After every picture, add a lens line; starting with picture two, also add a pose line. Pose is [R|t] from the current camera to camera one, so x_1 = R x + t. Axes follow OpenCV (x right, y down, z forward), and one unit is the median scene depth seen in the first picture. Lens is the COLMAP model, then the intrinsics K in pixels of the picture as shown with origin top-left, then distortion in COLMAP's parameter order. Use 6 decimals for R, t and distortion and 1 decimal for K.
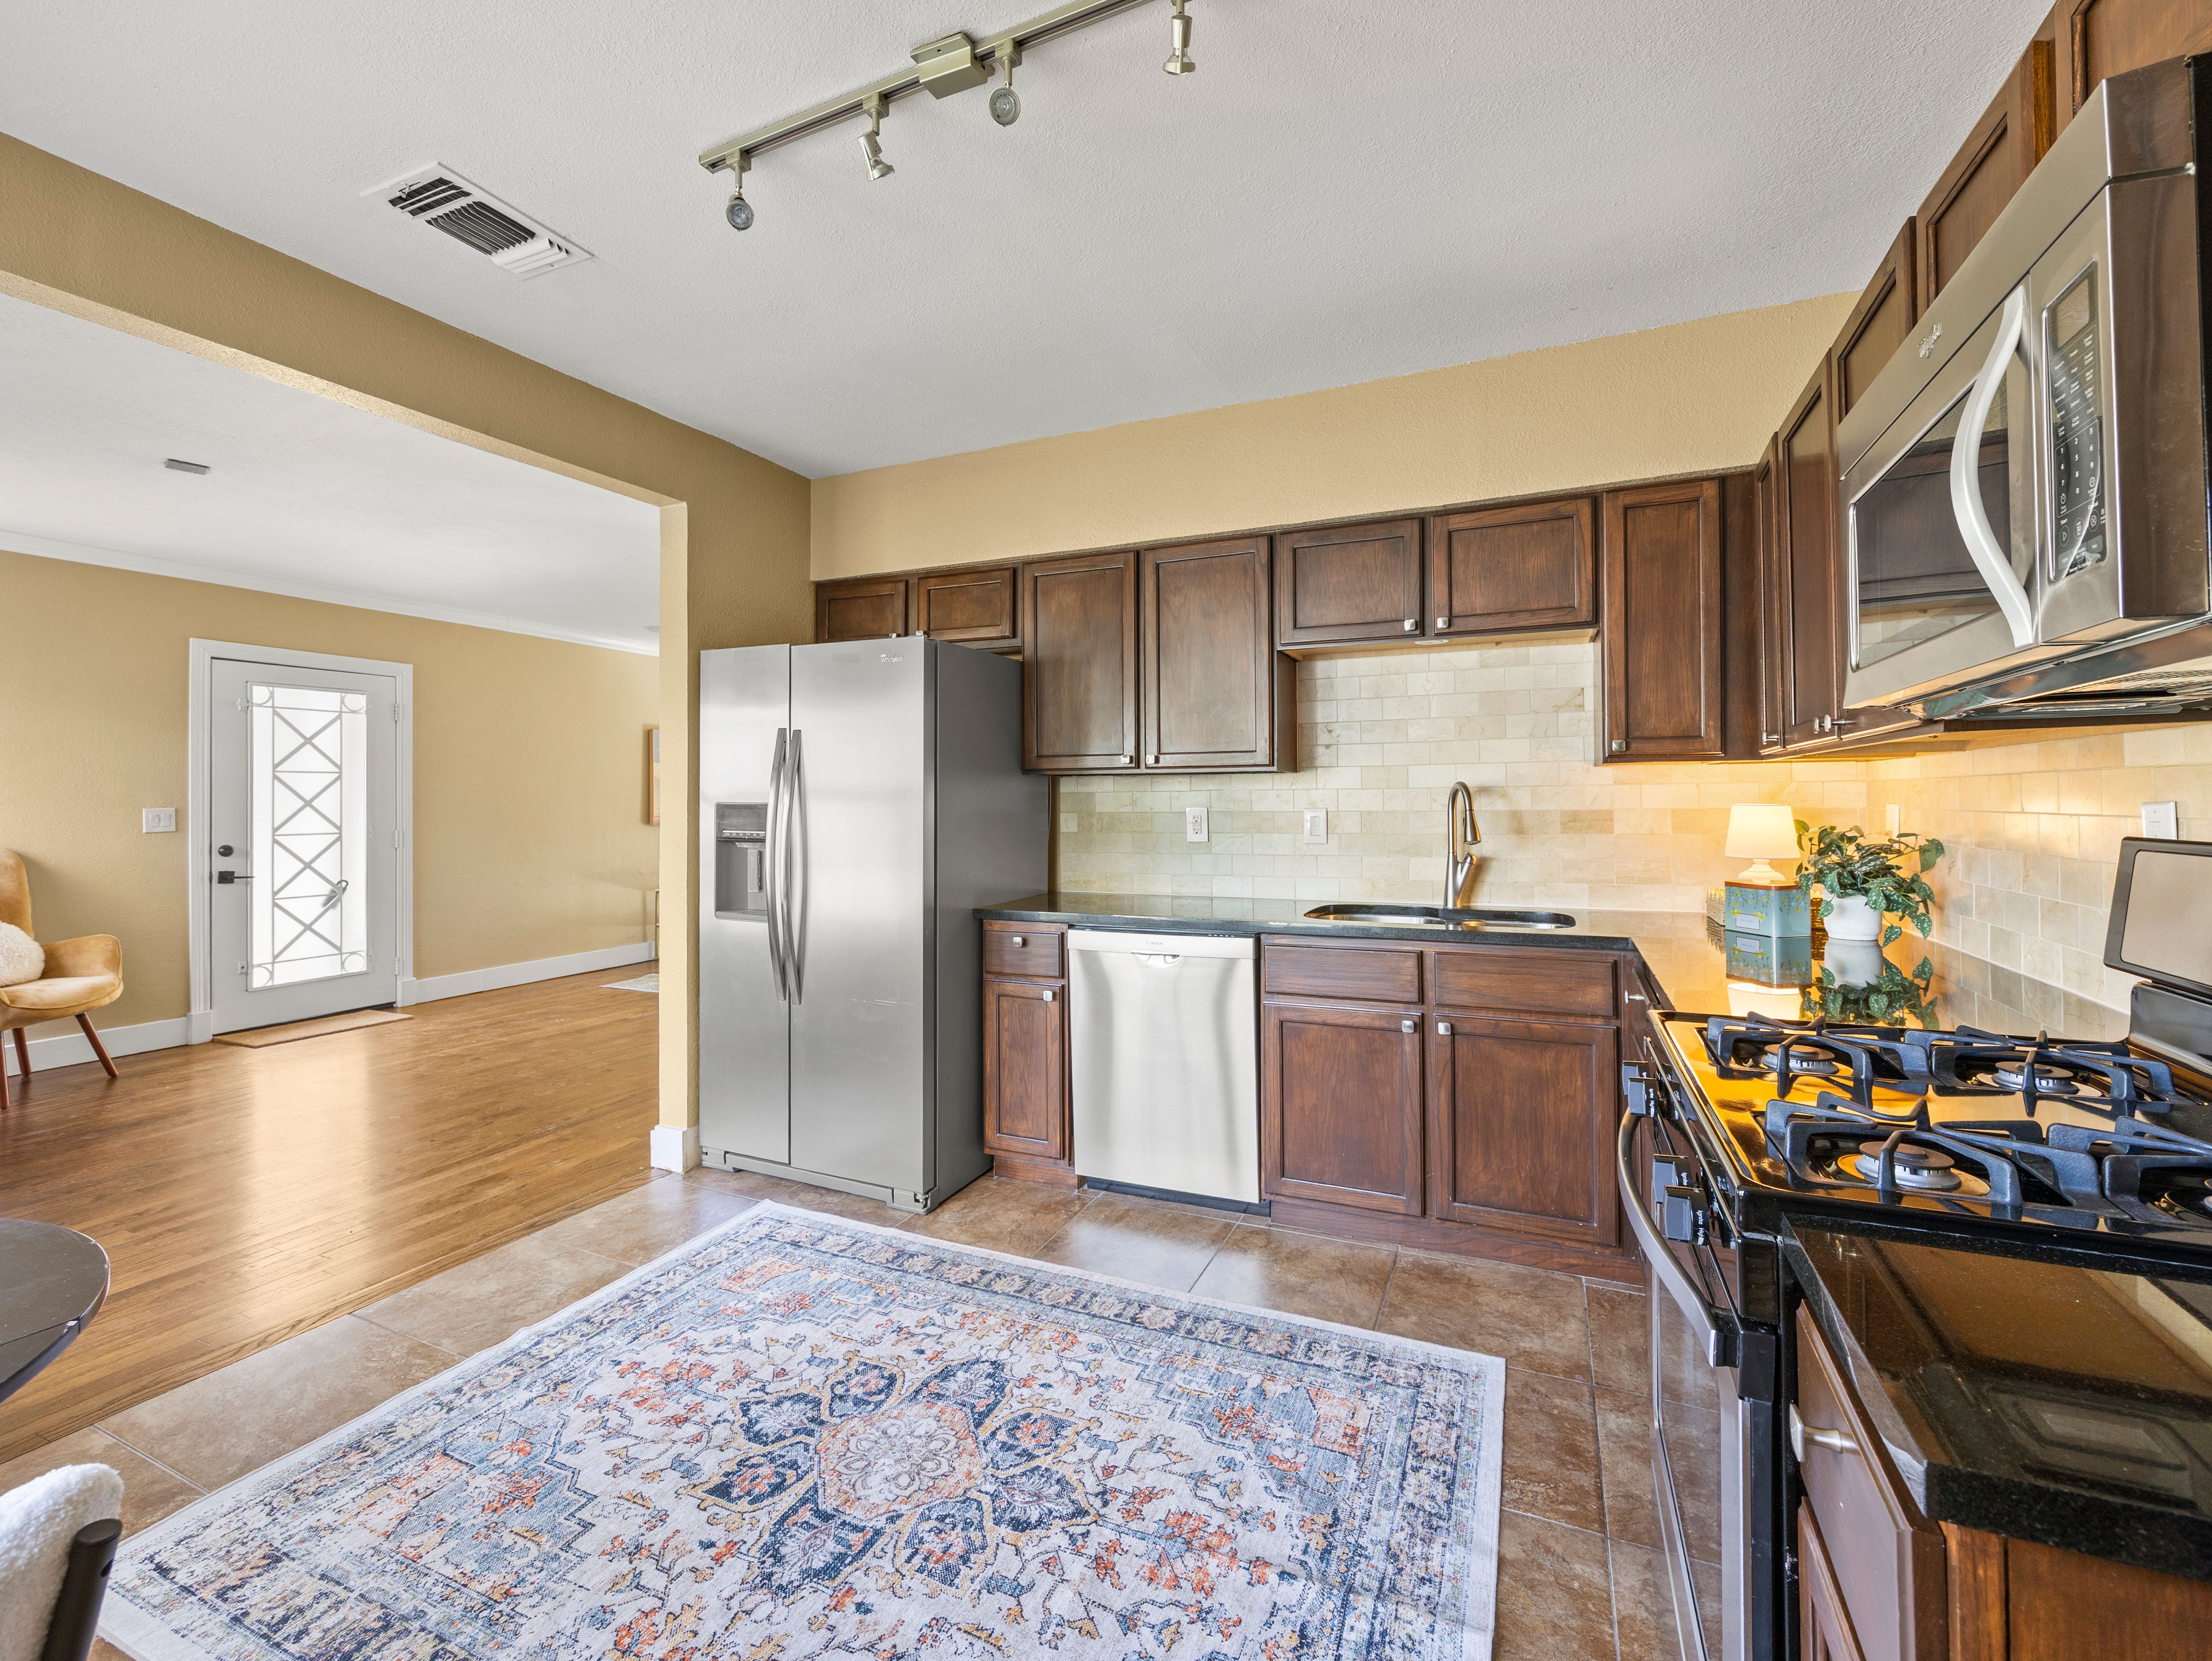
lens RADIAL K [[952.3, 0, 1074.1], [0, 952.3, 785.7], [0, 0, 1]] dist [-0.004804, 0.001326]
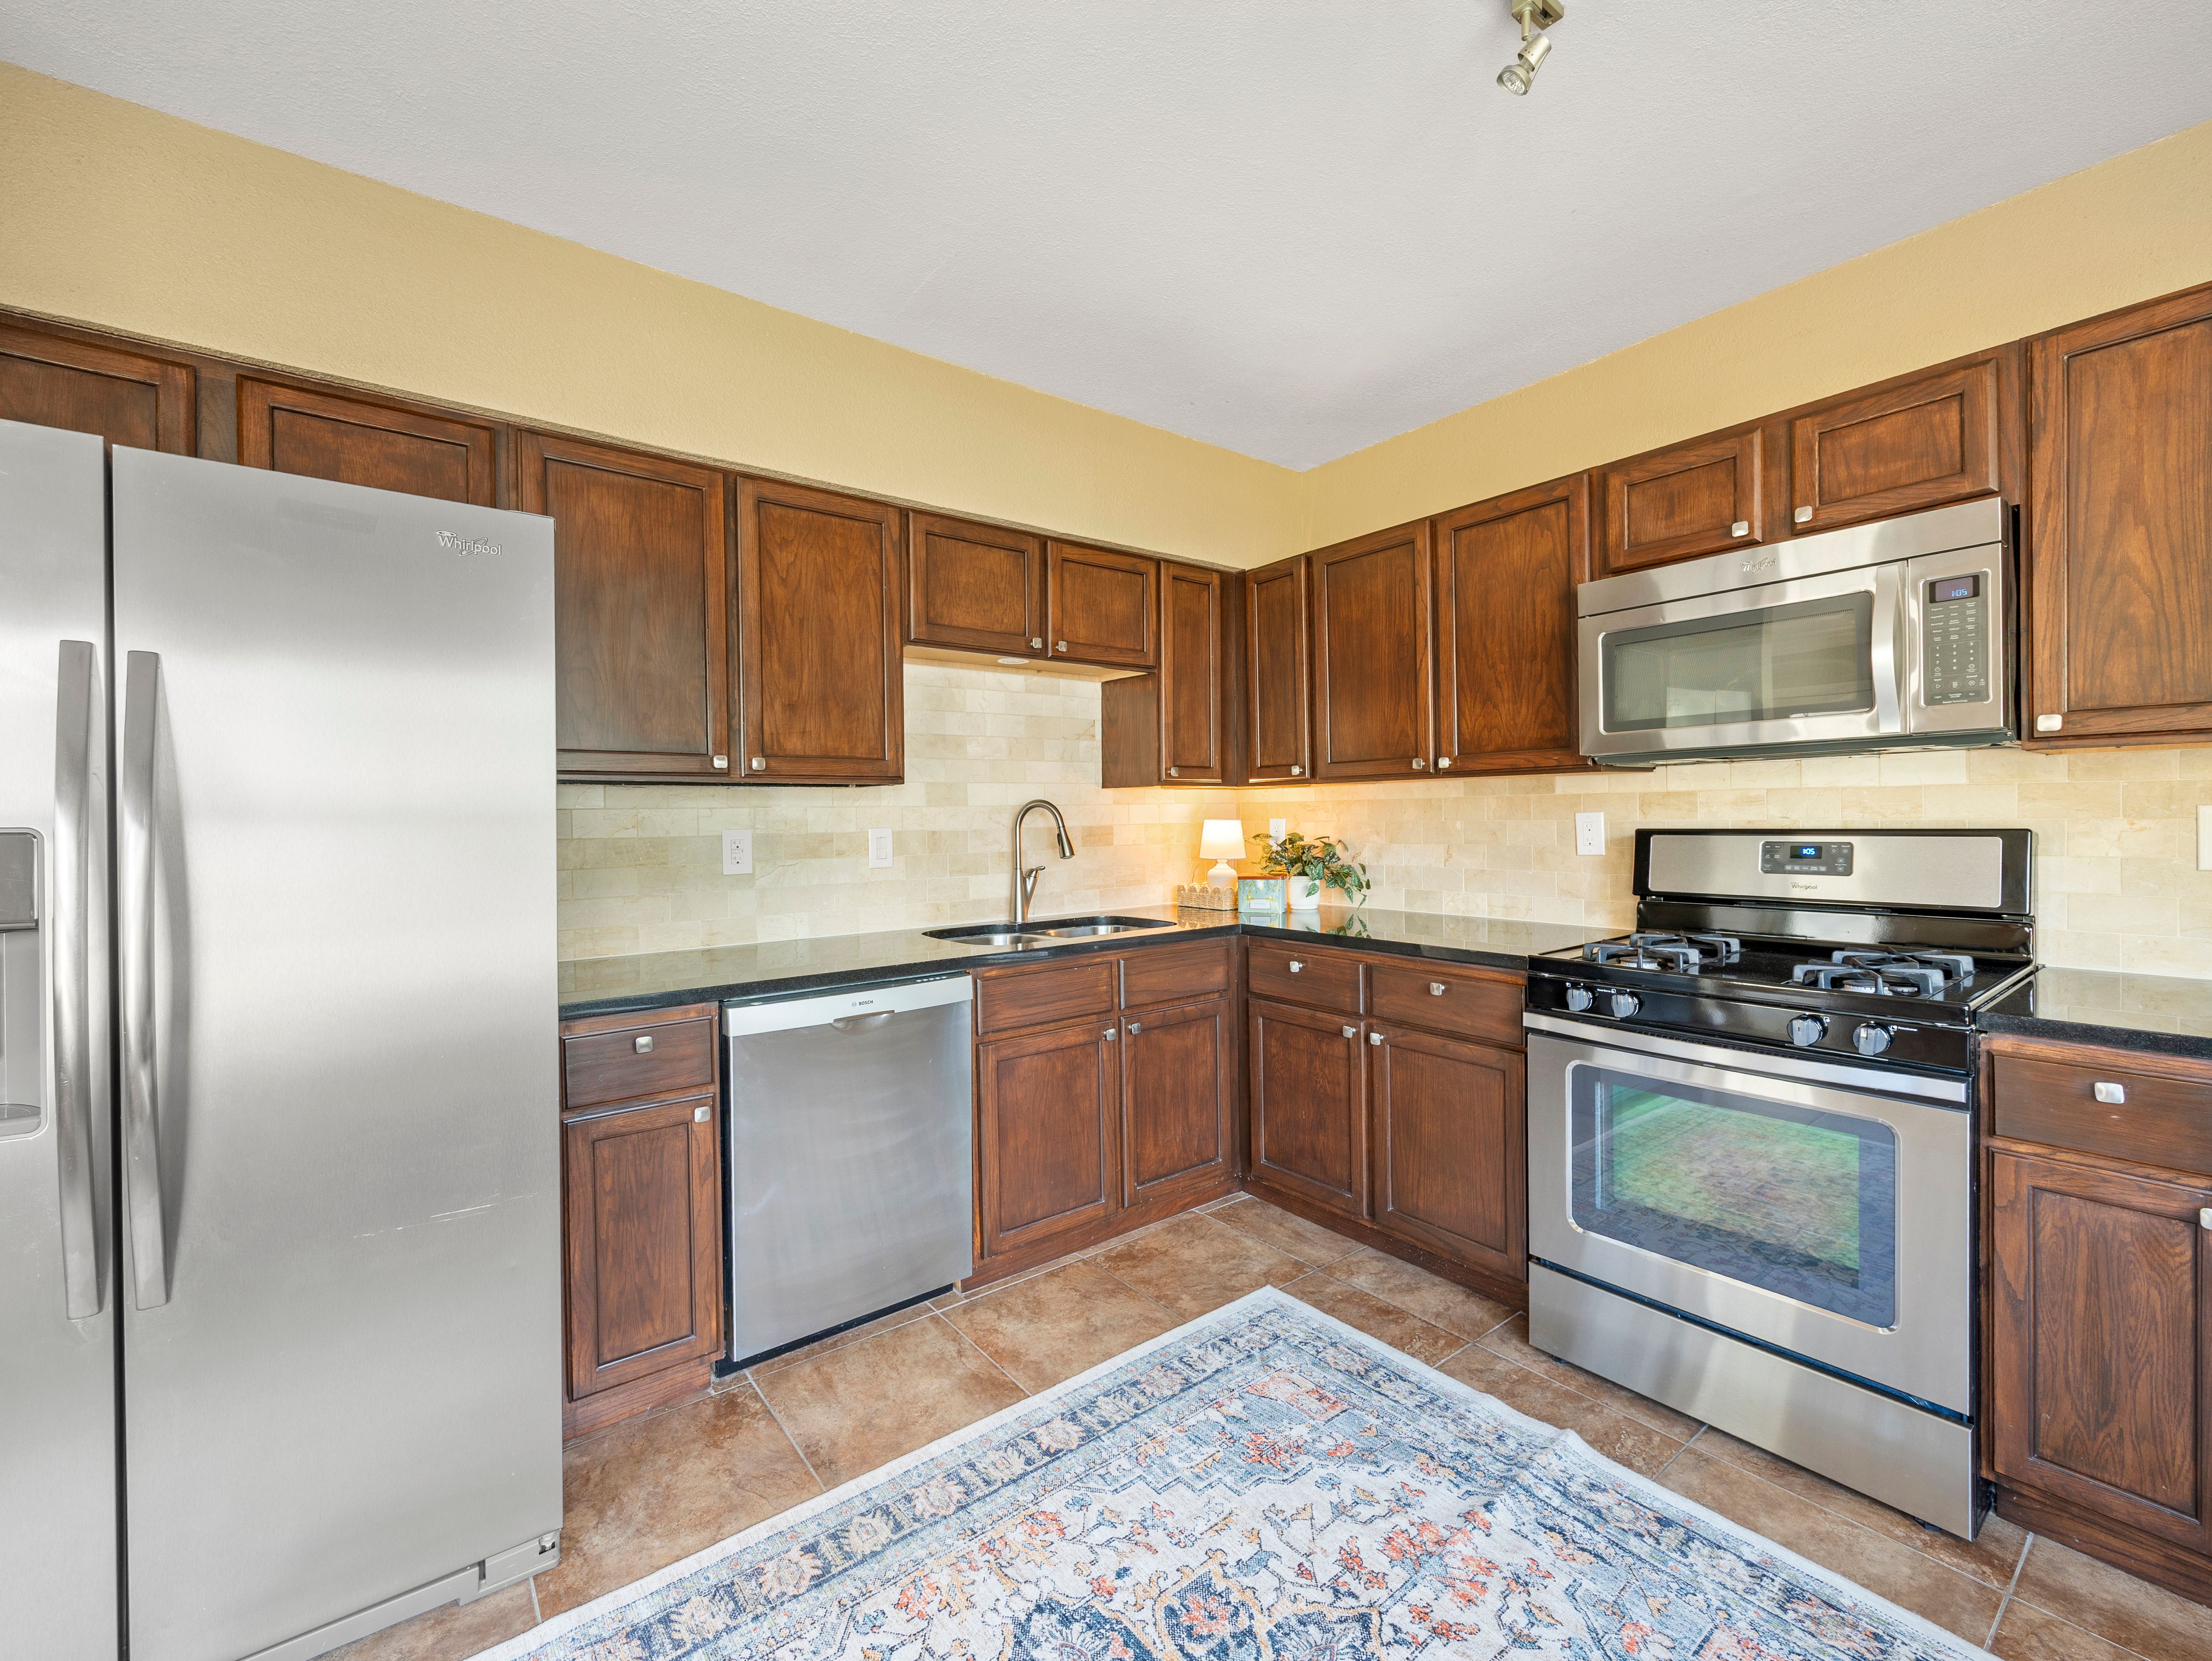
lens RADIAL K [[952.3, 0, 1104.1], [0, 952.3, 825.9], [0, 0, 1]] dist [-0.004804, 0.001326]
pose [[0.457203, -0.009279, 0.889314, -0.589155], [-0.003210, 0.999922, 0.012084, 0.013924], [-0.889356, -0.008380, 0.457138, 0.549536]]
